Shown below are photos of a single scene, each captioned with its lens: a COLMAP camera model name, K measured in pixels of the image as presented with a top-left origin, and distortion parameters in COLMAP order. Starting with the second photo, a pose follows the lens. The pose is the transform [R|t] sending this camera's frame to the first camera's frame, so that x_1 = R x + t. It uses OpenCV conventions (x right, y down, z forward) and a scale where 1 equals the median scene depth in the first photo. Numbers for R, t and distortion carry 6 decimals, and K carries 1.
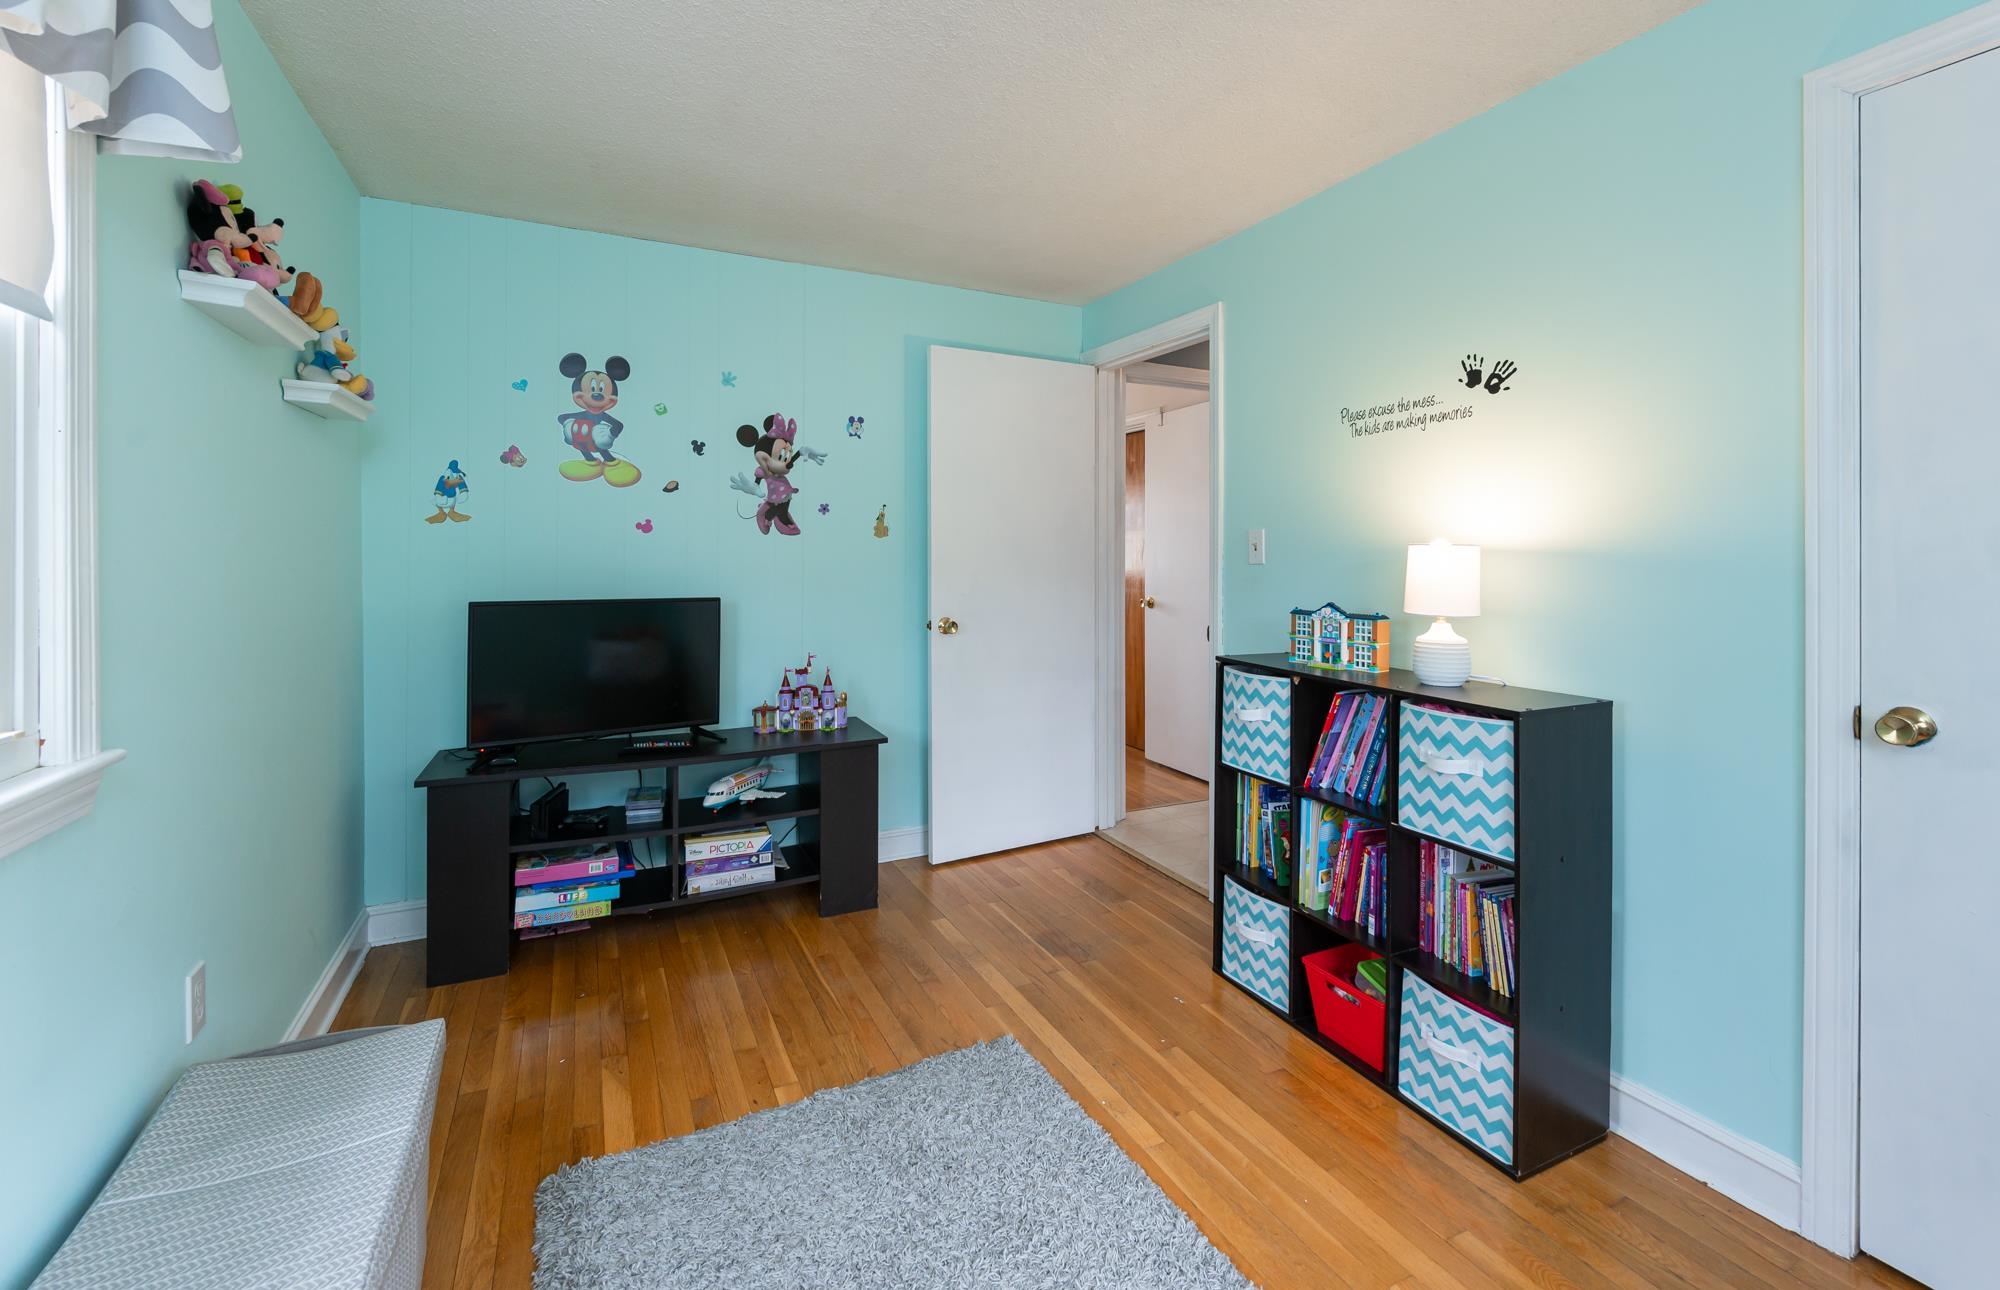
lens RADIAL K [[842.3, 0, 1027.7], [0, 842.3, 551.3], [0, 0, 1]] dist [-0.003459, 0.000541]
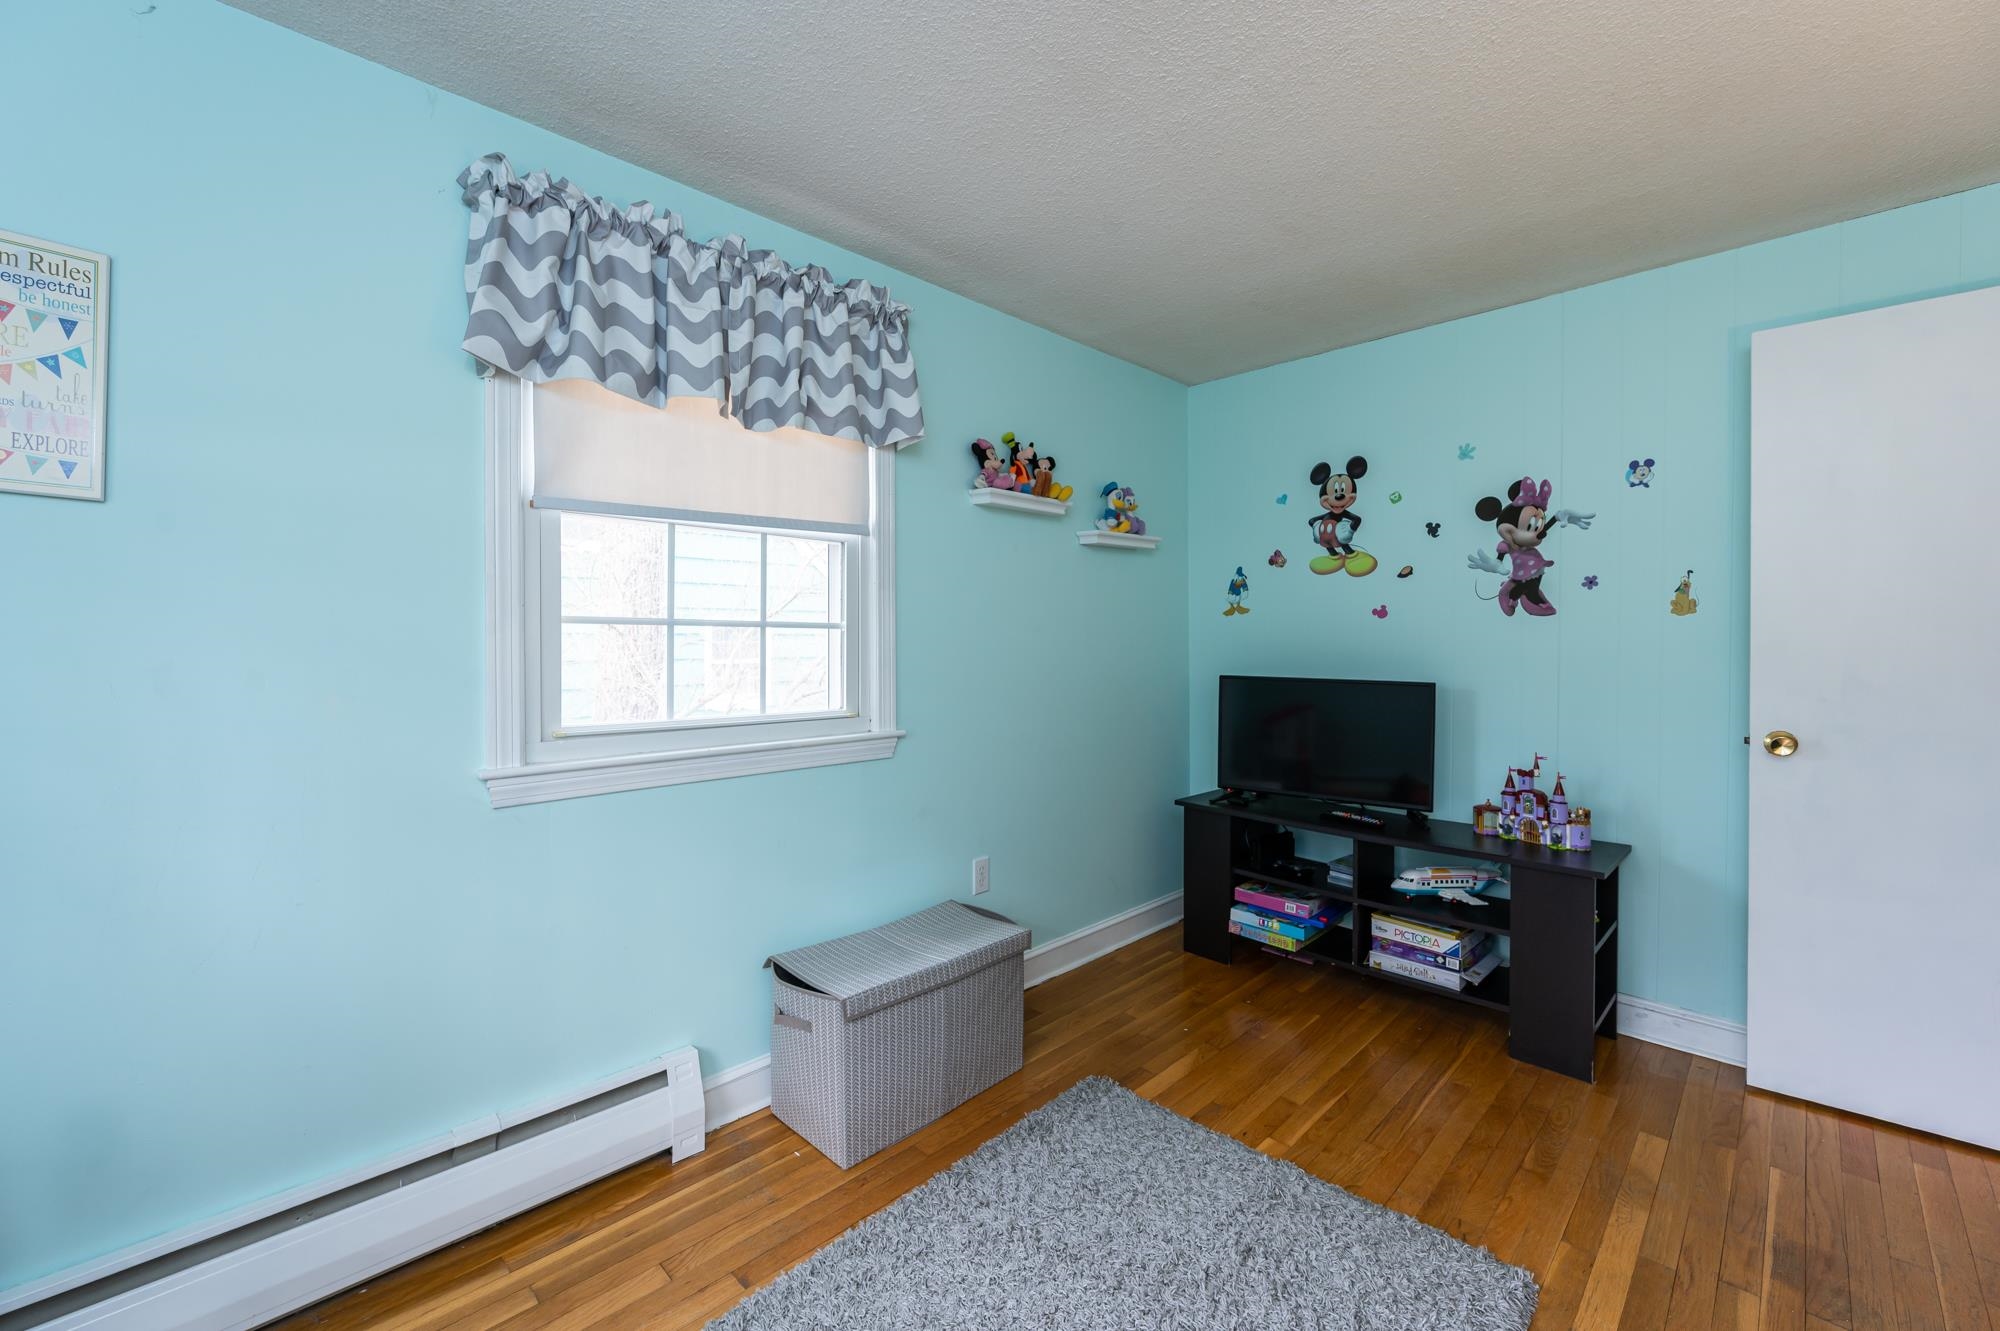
lens RADIAL K [[814.9, 0, 996.5], [0, 814.9, 646.7], [0, 0, 1]] dist [0.000293, -0.000443]
pose [[0.309039, 0.004766, -0.951037, 0.382593], [0.003176, 0.999977, 0.006043, 0.006425], [0.951044, -0.004888, 0.309017, 0.238140]]
